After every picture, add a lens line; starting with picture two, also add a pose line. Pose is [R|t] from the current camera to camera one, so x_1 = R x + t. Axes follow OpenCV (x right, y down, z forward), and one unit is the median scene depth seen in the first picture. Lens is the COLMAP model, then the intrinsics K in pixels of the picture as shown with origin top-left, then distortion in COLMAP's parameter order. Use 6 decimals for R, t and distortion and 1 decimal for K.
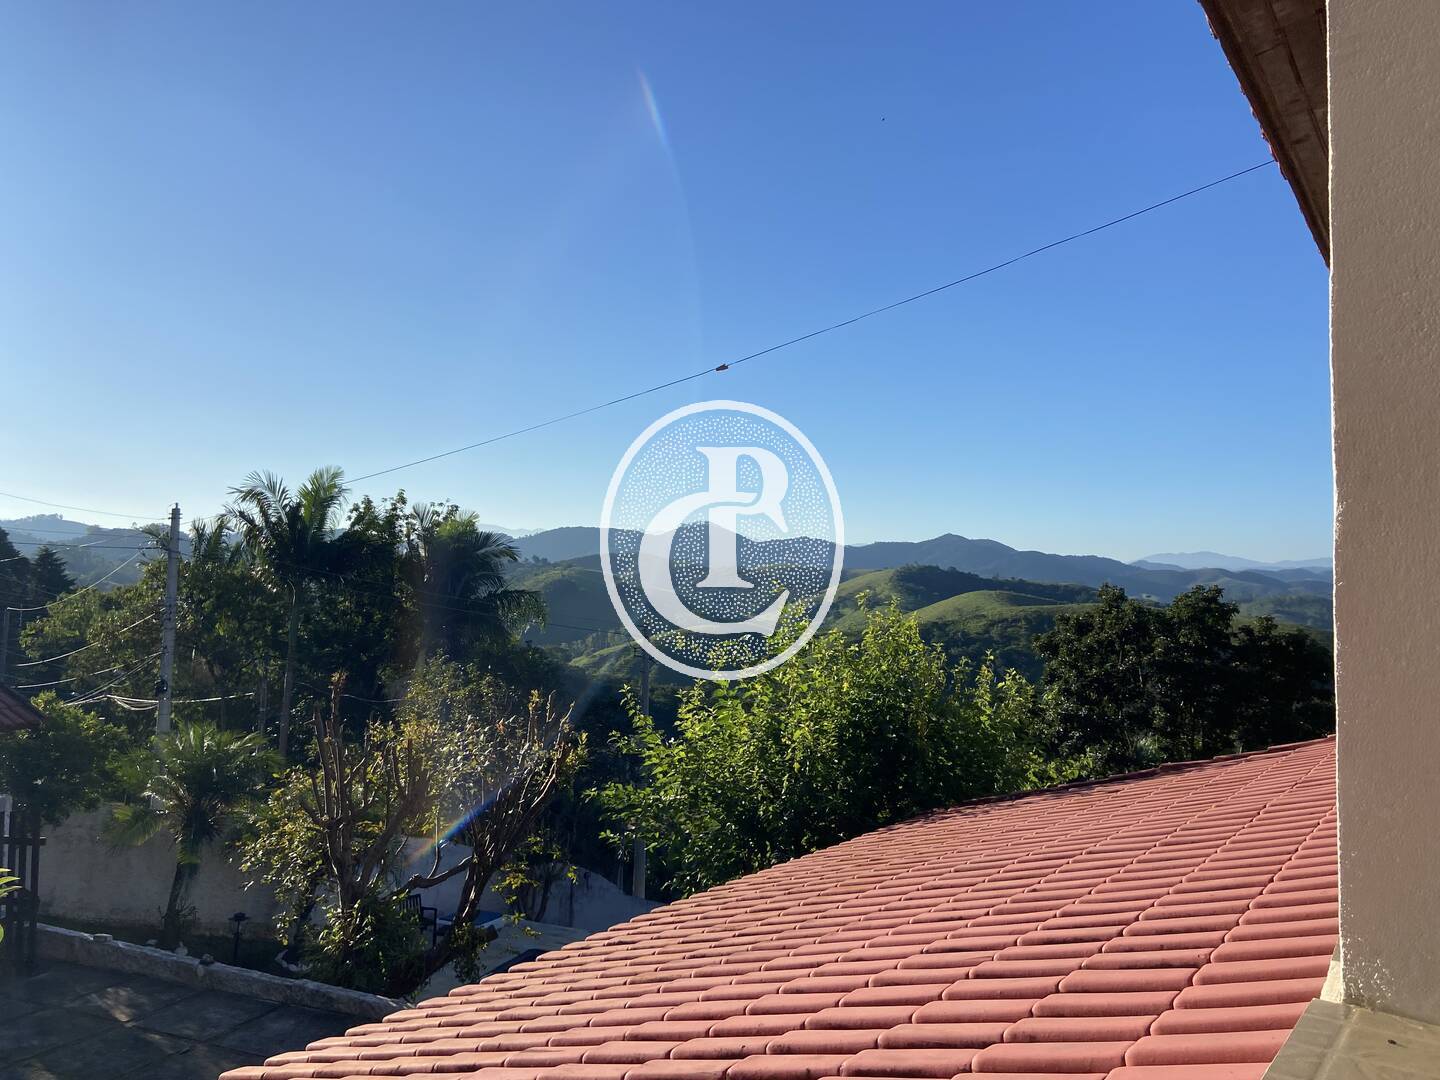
lens RADIAL K [[1086.5, 0, 706.3], [0, 1086.5, 527.5], [0, 0, 1]] dist [0.121668, -0.149893]
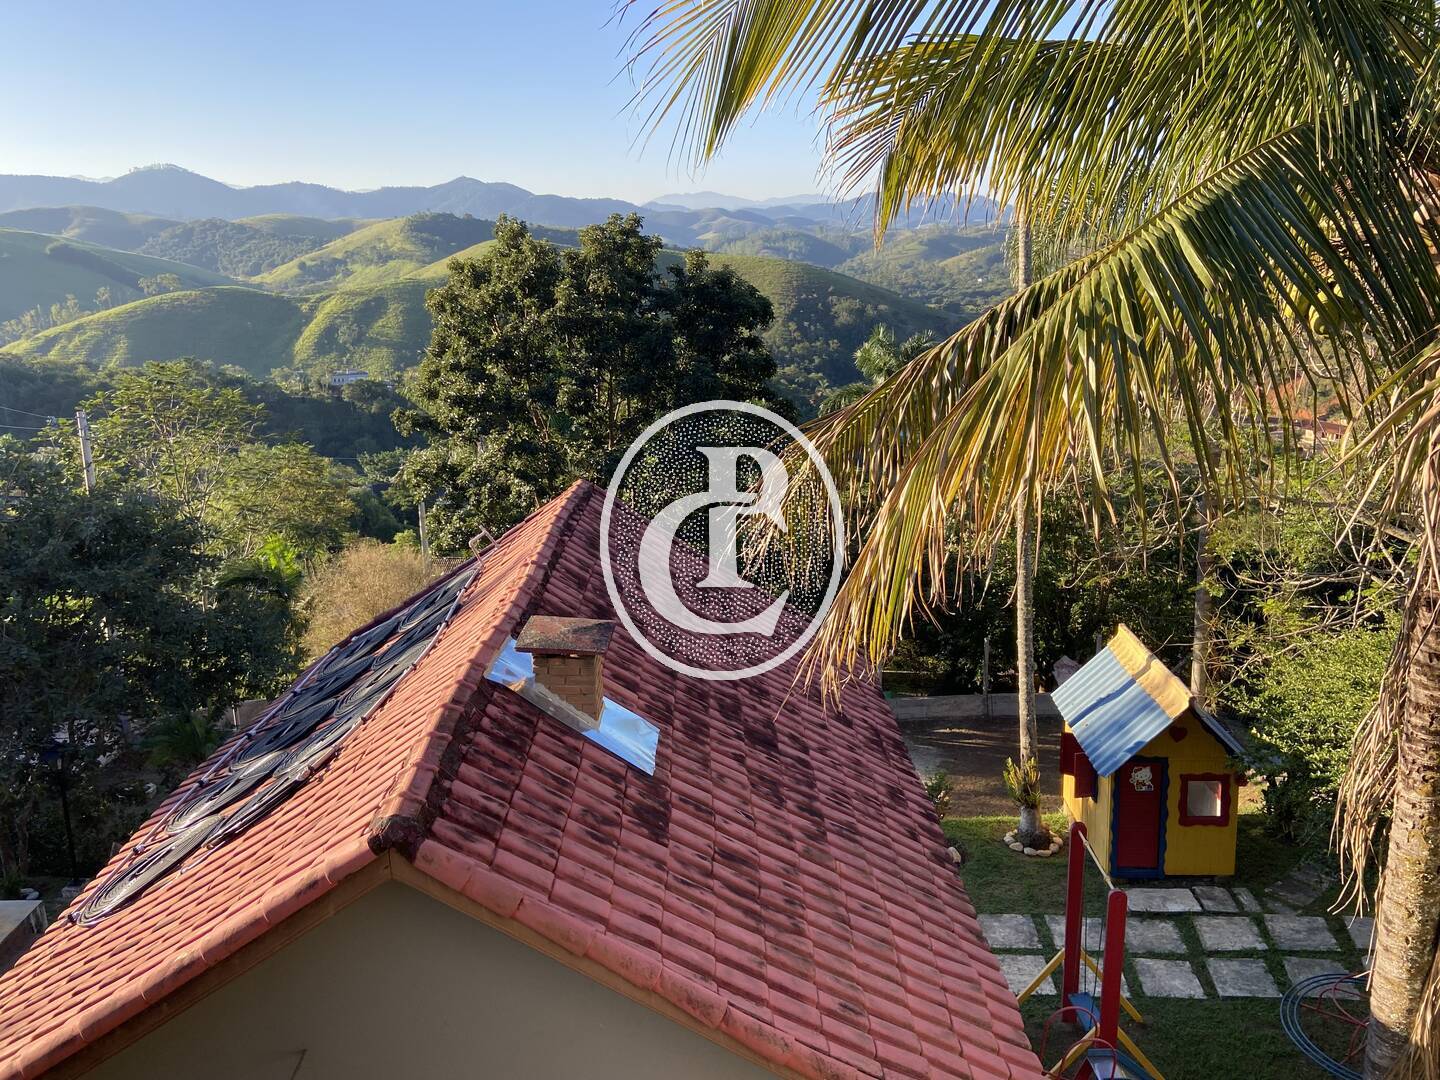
lens RADIAL K [[1086.5, 0, 743.0], [0, 1086.5, 532.9], [0, 0, 1]] dist [0.121668, -0.149893]
pose [[0.898885, -0.152473, 0.410802, 0.167567], [0.016529, 0.948639, 0.315929, 0.022045], [-0.437873, -0.277194, 0.855237, 0.227385]]
